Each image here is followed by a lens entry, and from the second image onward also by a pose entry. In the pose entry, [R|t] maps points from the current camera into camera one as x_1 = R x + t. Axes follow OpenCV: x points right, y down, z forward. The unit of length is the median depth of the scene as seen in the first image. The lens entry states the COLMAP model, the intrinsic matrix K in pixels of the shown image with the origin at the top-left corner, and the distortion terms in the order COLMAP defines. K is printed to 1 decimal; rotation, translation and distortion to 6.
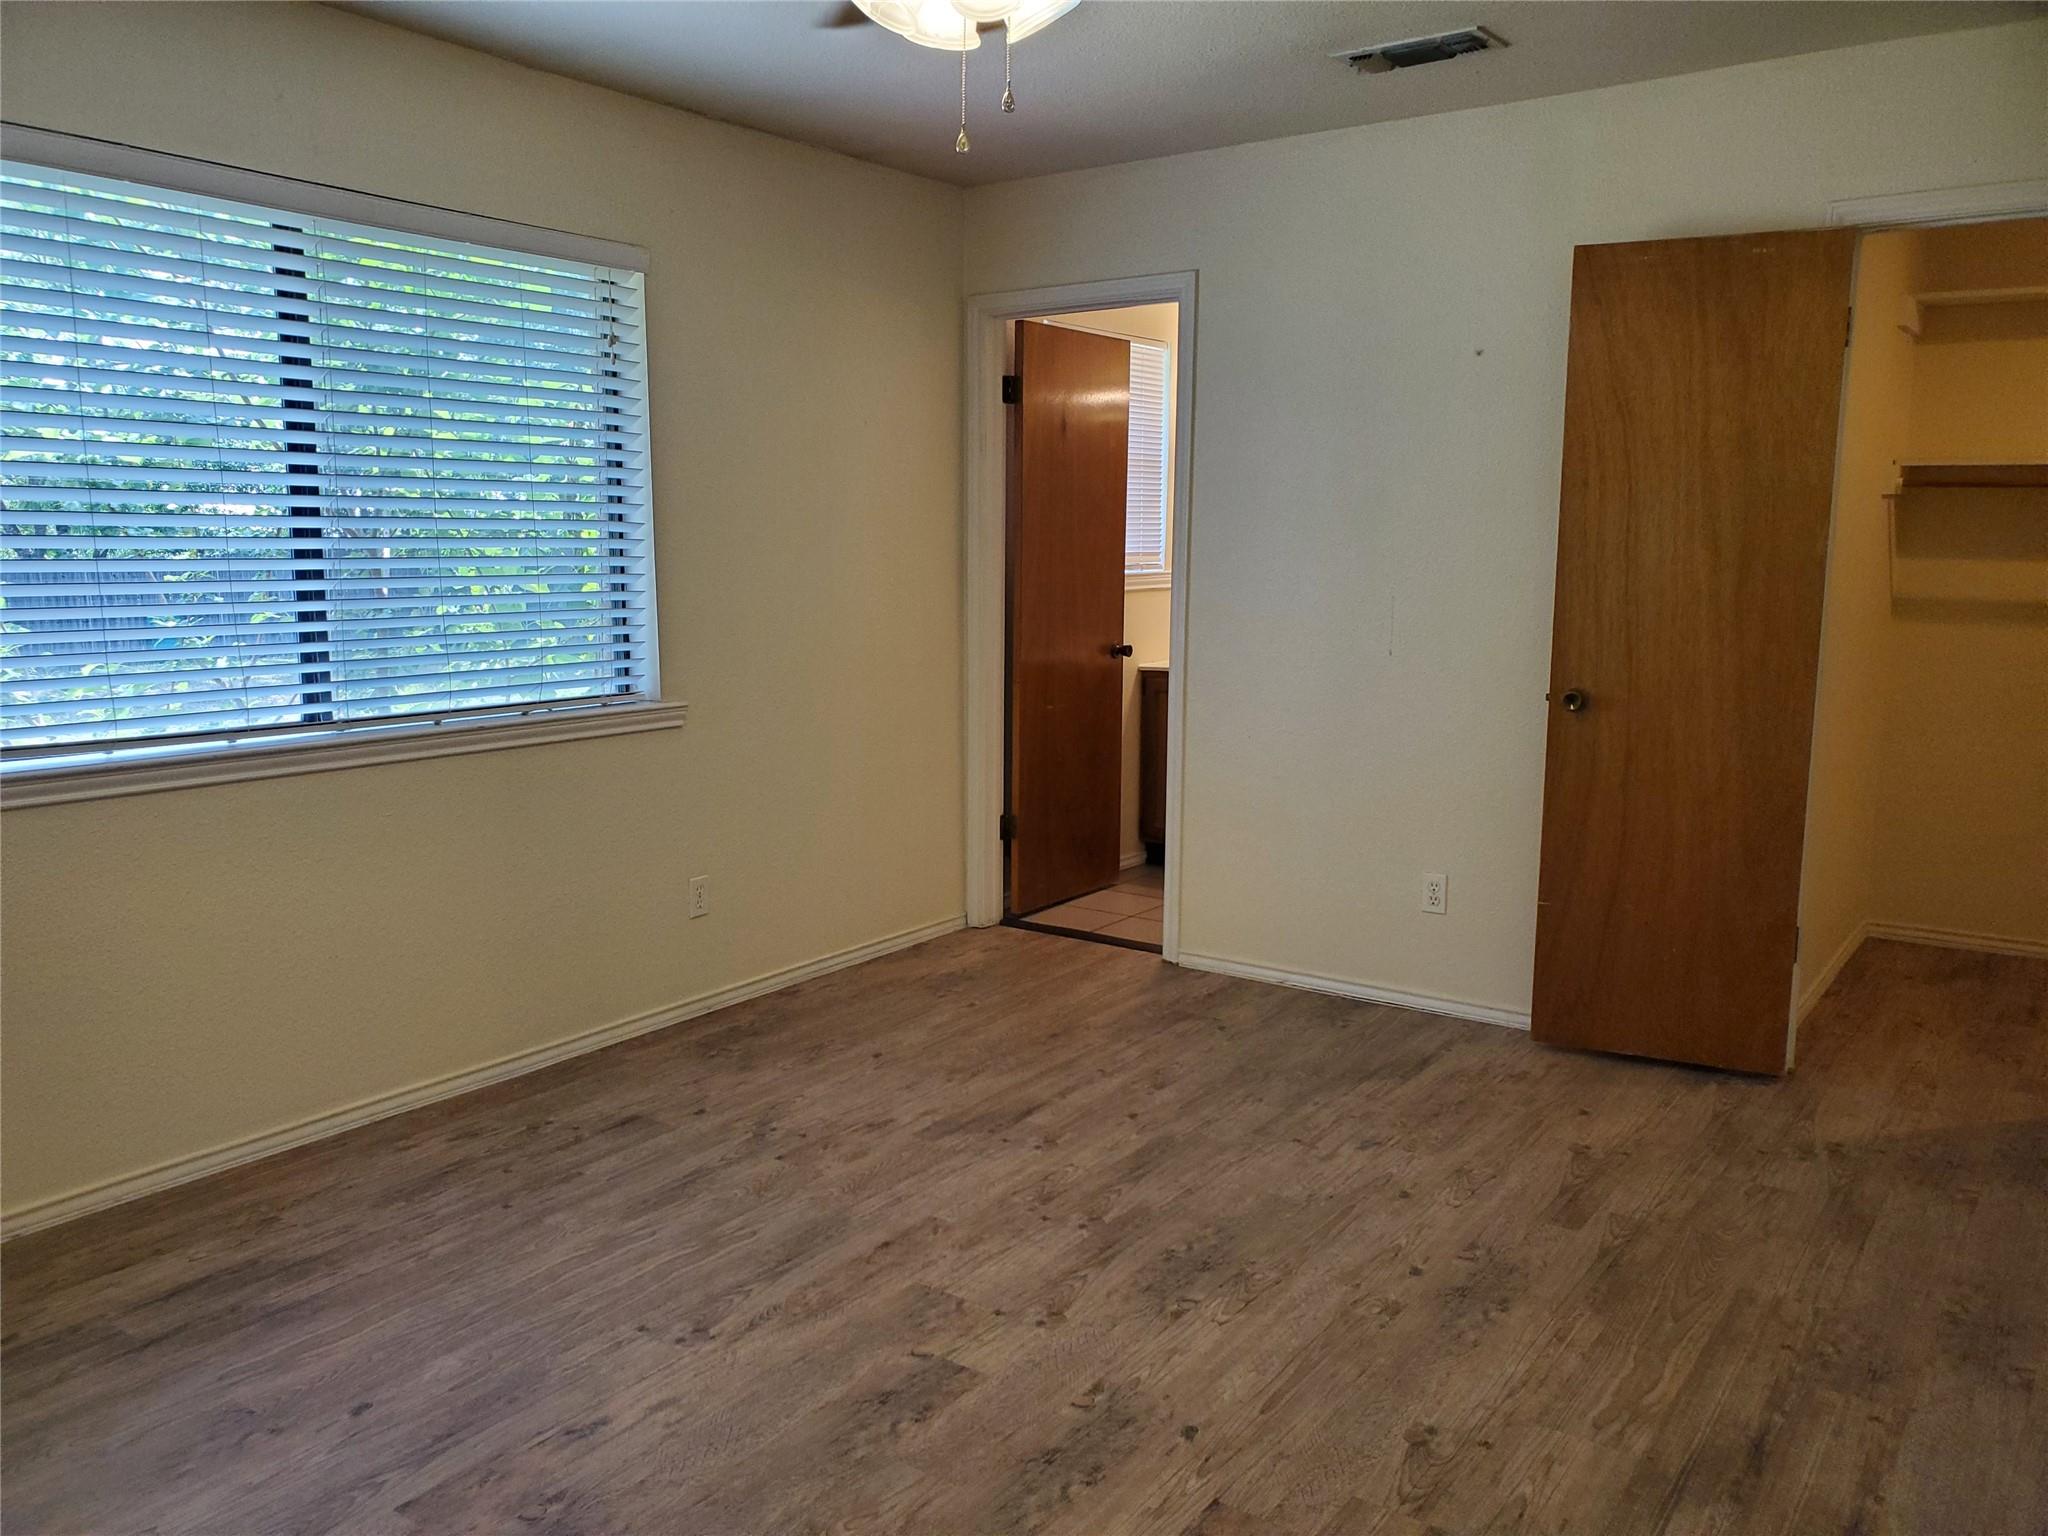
lens RADIAL K [[1606.1, 0, 1024.0], [0, 1606.1, 768.0], [0, 0, 1]] dist [0.007476, 0.002972]
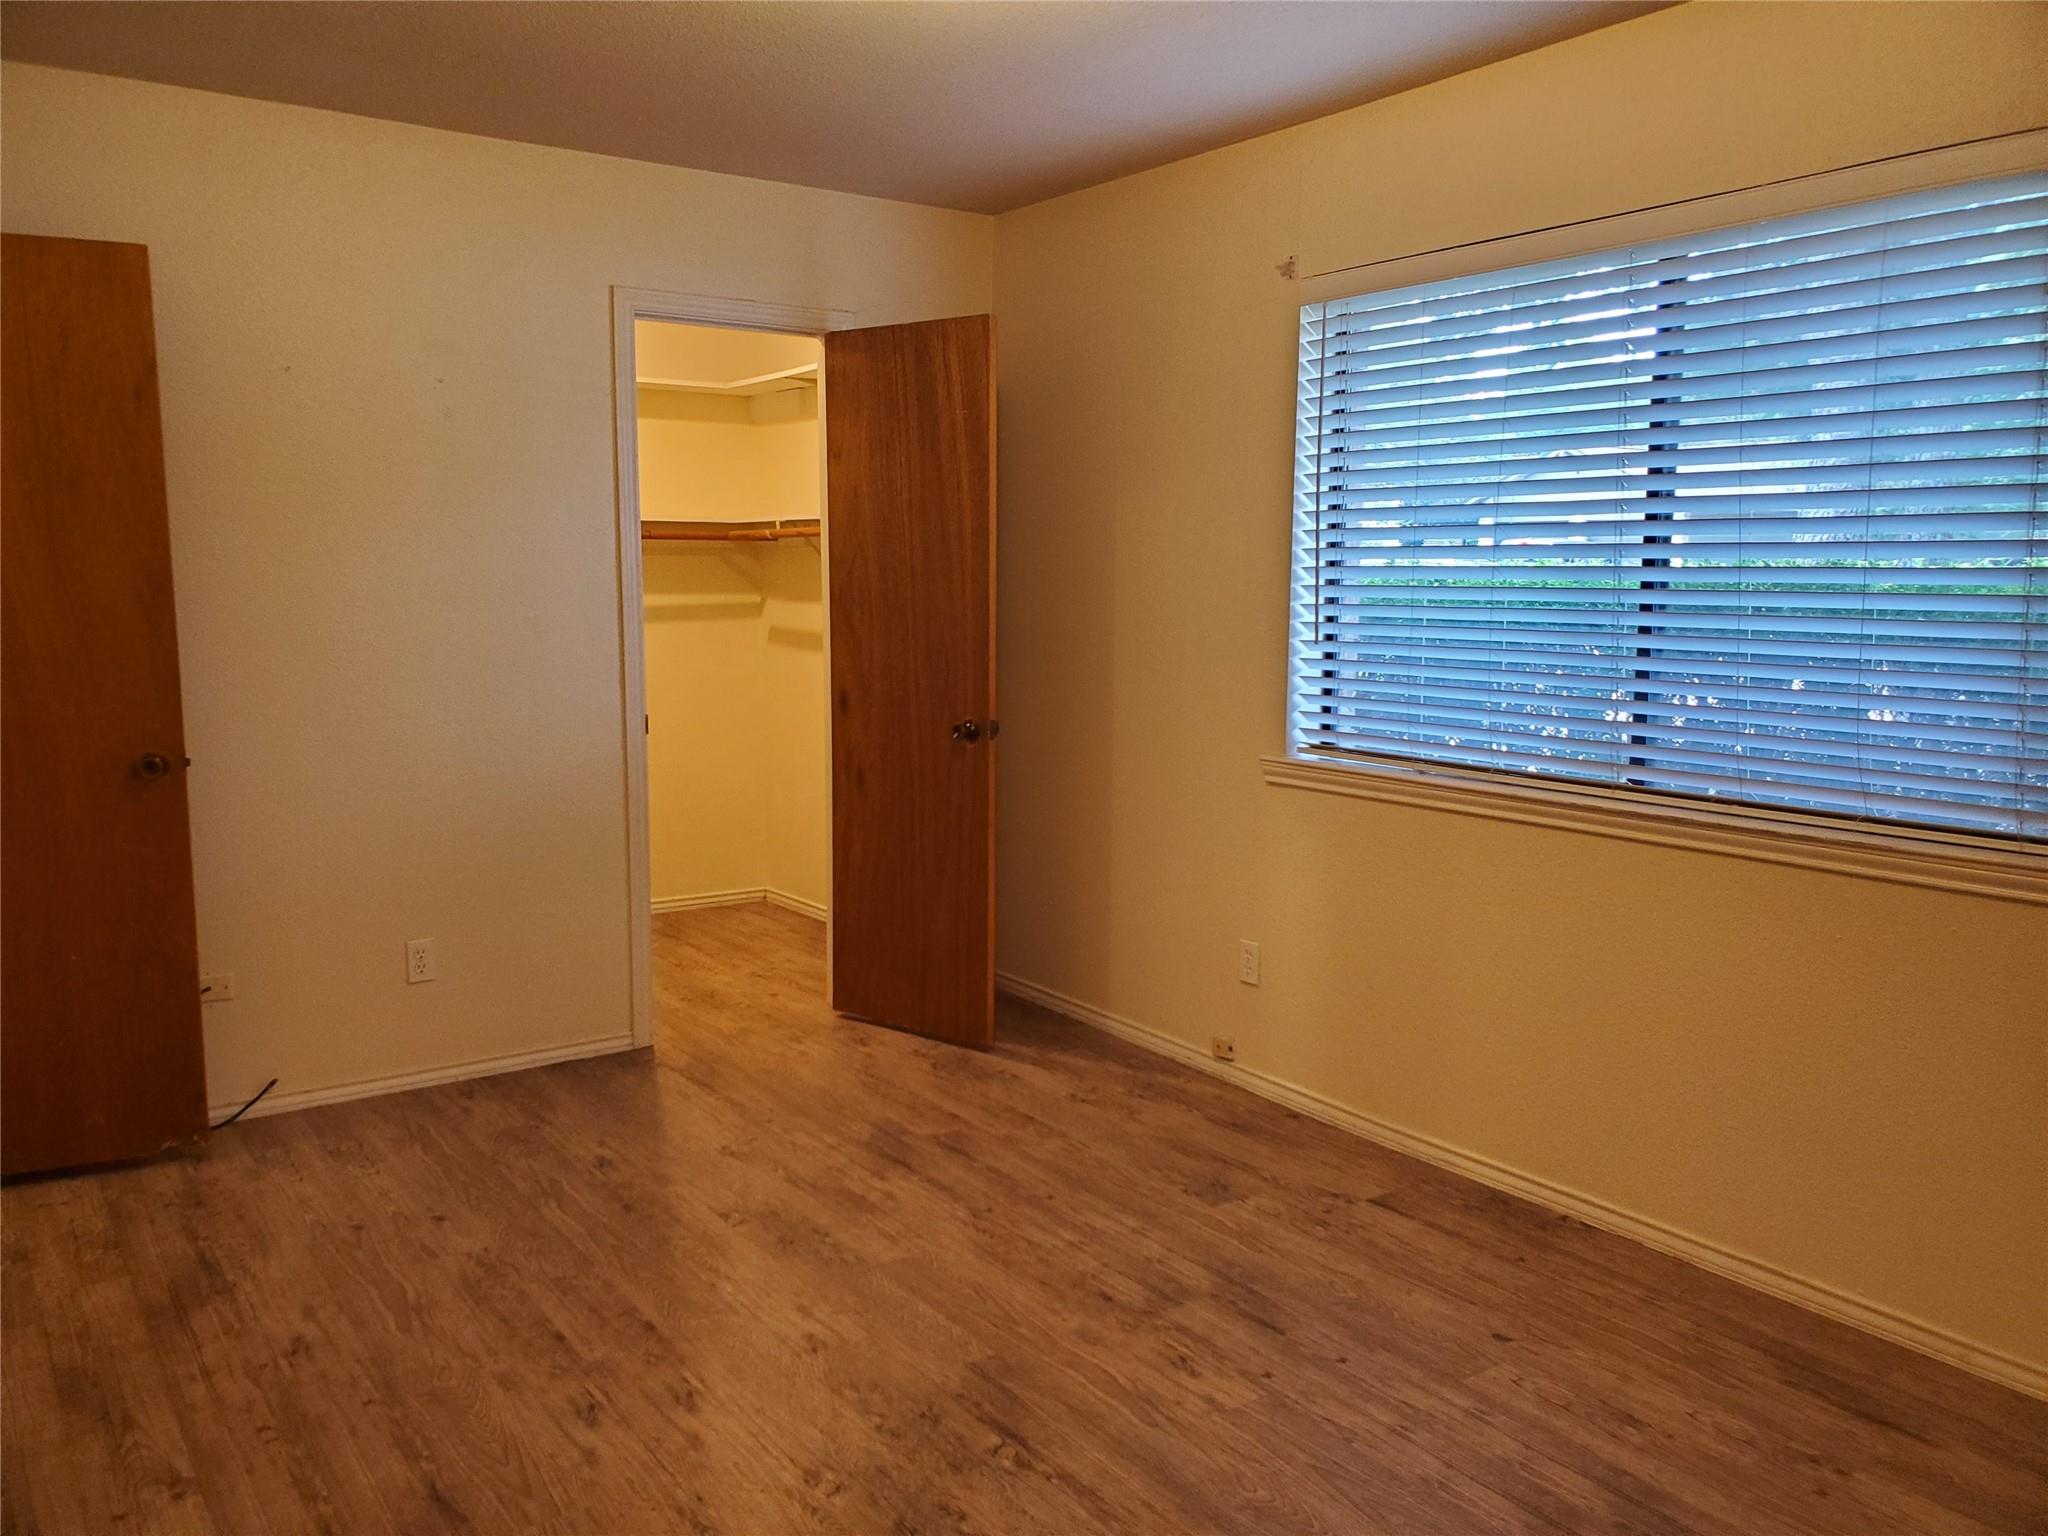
lens RADIAL K [[1606.1, 0, 1024.0], [0, 1606.1, 768.0], [0, 0, 1]] dist [0.007476, 0.002972]
pose [[-0.341282, 0.122931, -0.931888, 0.633465], [-0.140256, 0.973652, 0.179806, -0.188346], [0.929438, 0.192067, -0.315048, 1.142014]]
